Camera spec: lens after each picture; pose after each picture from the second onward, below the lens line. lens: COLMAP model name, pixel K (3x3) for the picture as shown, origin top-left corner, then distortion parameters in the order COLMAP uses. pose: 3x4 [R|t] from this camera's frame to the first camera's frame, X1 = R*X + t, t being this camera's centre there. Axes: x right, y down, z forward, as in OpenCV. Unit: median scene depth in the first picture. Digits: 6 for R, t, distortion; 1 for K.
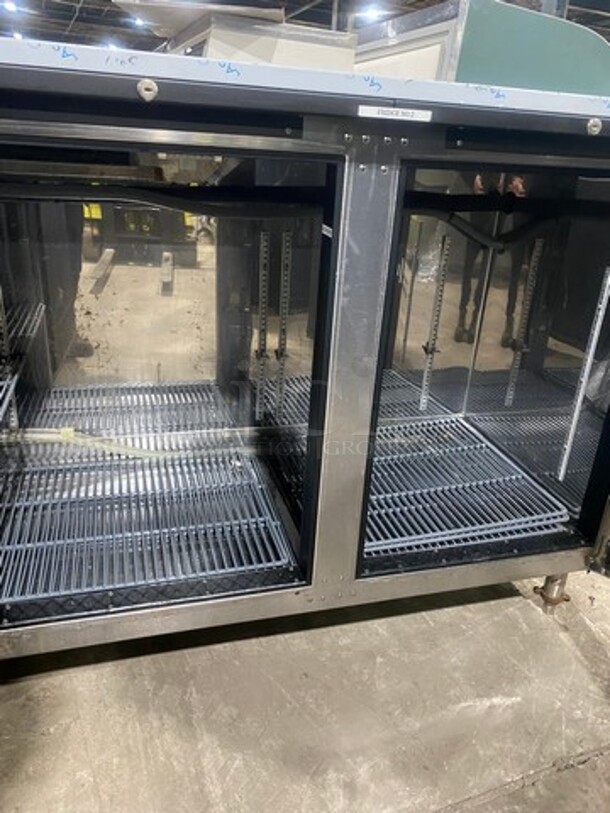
lens RADIAL K [[621.1, 0, 303.4], [0, 621.1, 404.1], [0, 0, 1]] dist [-0.000302, 0.002171]
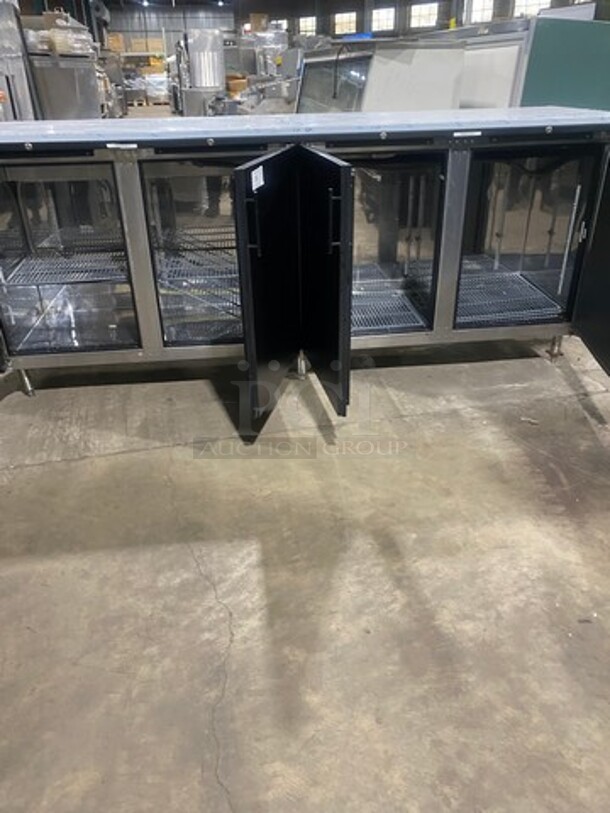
lens RADIAL K [[621.1, 0, 294.0], [0, 621.1, 405.2], [0, 0, 1]] dist [-0.000302, 0.002171]
pose [[0.979923, 0.014041, -0.198883, -0.029991], [0.006264, 0.994857, 0.101098, 0.310427], [0.199279, -0.100314, 0.974795, -1.347053]]
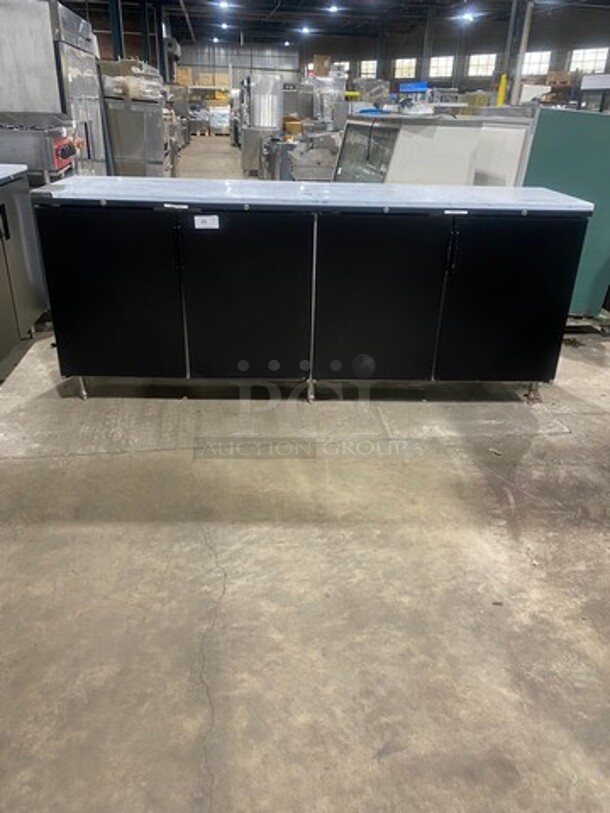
lens RADIAL K [[621.1, 0, 304.5], [0, 621.1, 408.0], [0, 0, 1]] dist [-0.000302, 0.002171]
pose [[0.966576, 0.080013, -0.243574, 0.173095], [-0.066556, 0.995792, 0.063001, 0.300169], [0.247590, -0.044684, 0.967834, -1.720377]]
